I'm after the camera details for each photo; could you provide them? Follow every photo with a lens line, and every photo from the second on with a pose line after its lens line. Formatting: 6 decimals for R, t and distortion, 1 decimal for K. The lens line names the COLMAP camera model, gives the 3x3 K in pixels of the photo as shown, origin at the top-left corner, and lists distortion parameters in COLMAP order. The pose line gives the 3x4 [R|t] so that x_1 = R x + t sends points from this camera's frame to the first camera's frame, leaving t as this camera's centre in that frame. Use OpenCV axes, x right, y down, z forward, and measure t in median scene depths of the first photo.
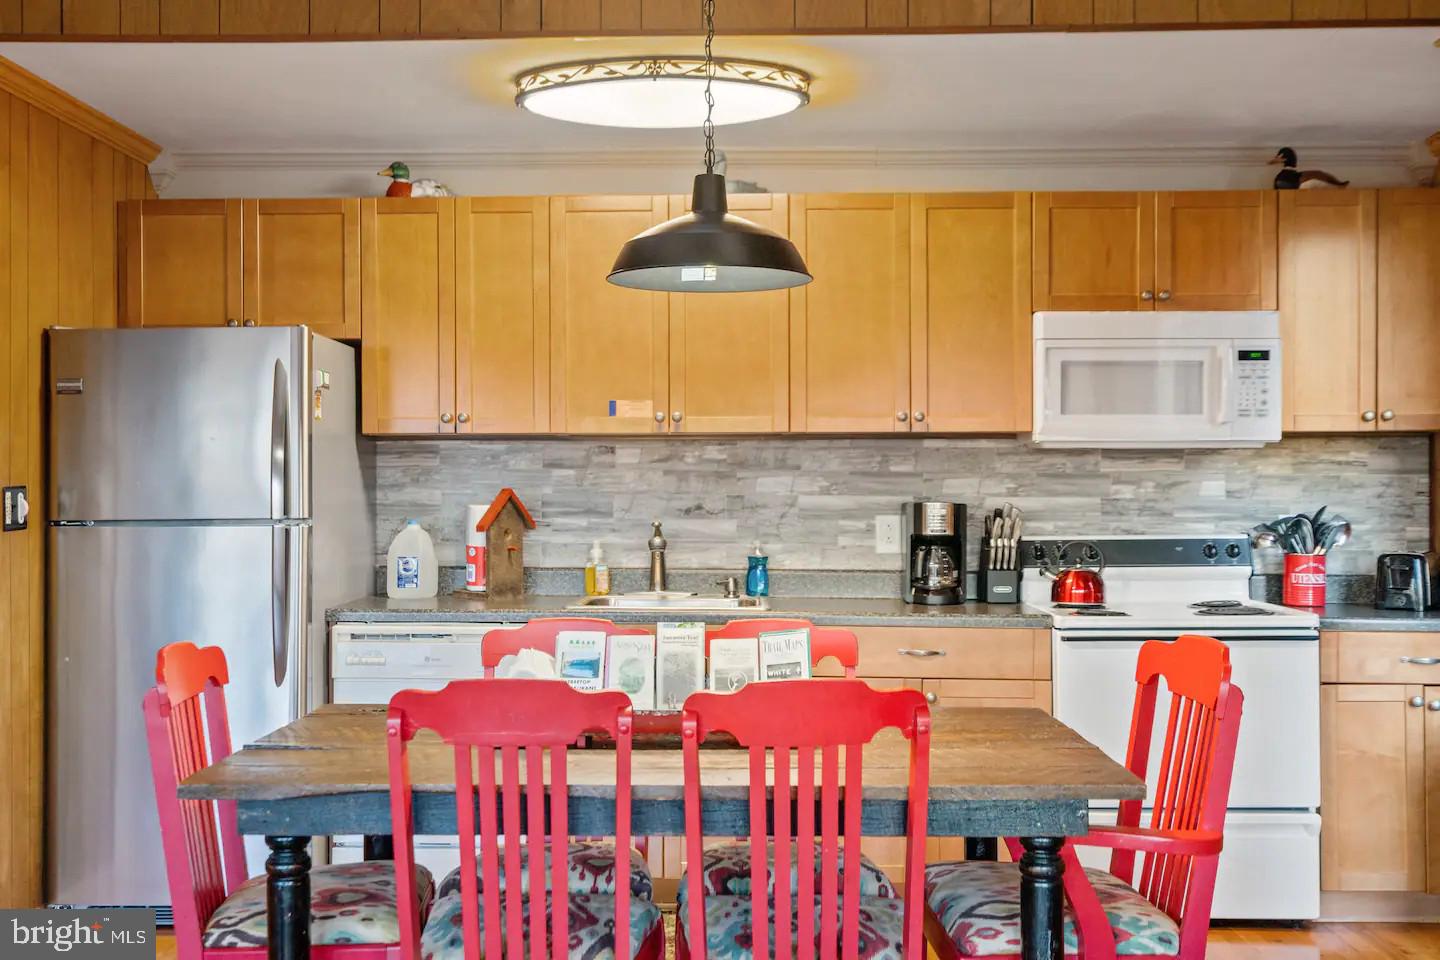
lens RADIAL K [[1456.1, 0, 720.3], [0, 1456.1, 474.4], [0, 0, 1]] dist [0.007708, 0.001406]
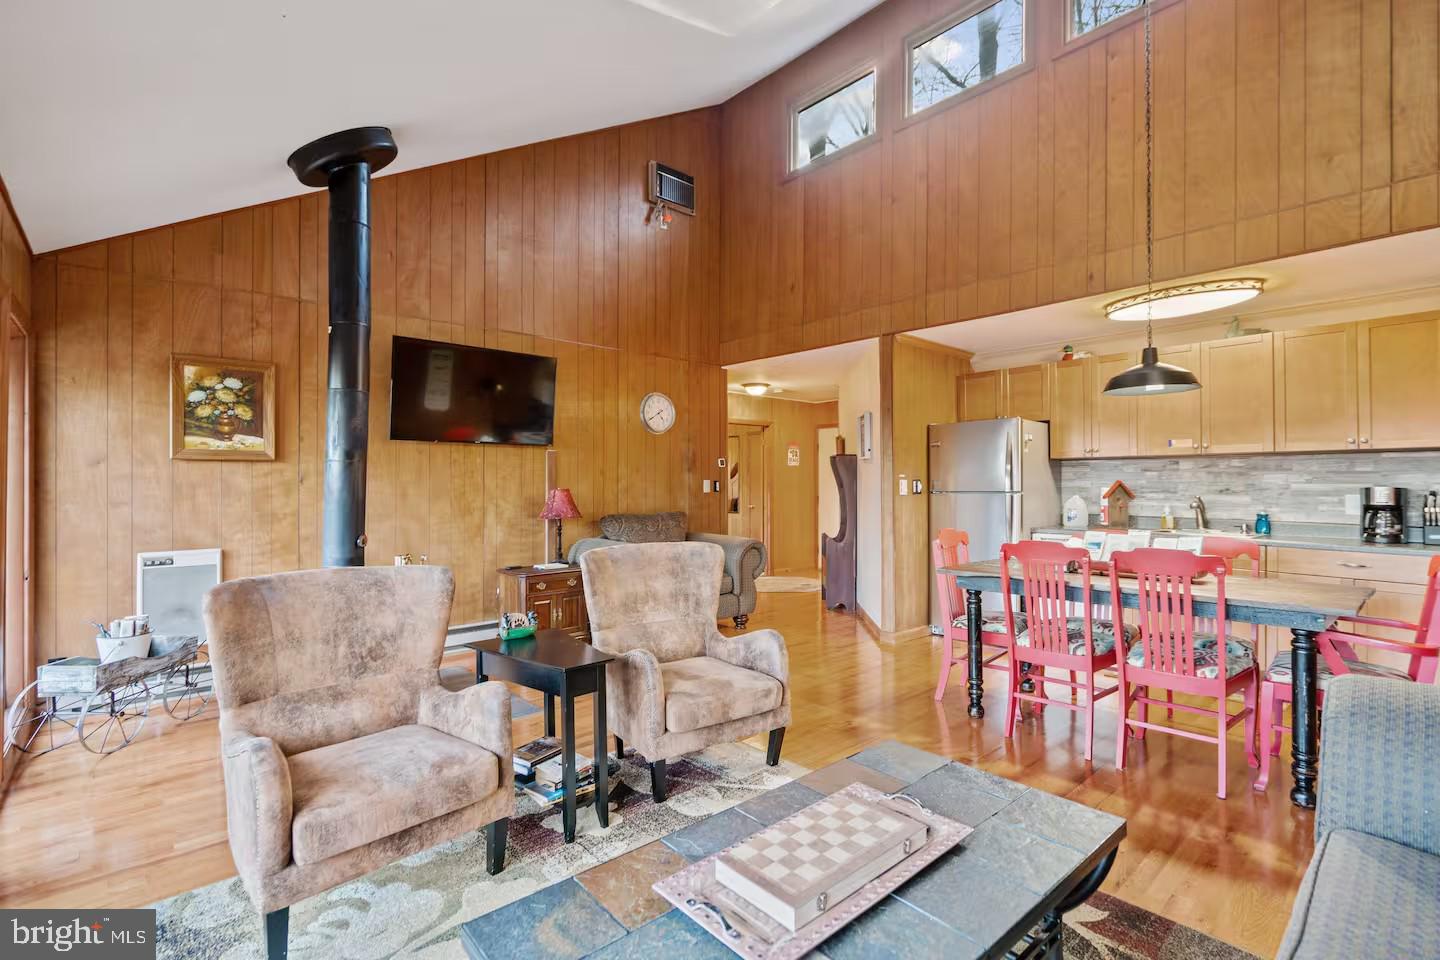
lens RADIAL K [[654.4, 0, 720.0], [0, 654.4, 480.0], [0, 0, 1]] dist [0.001511, 0.000099]
pose [[0.687793, -0.004196, -0.725895, 0.167786], [0.002236, 0.999991, -0.003662, 0.011113], [0.725904, 0.000895, 0.687796, -0.162213]]
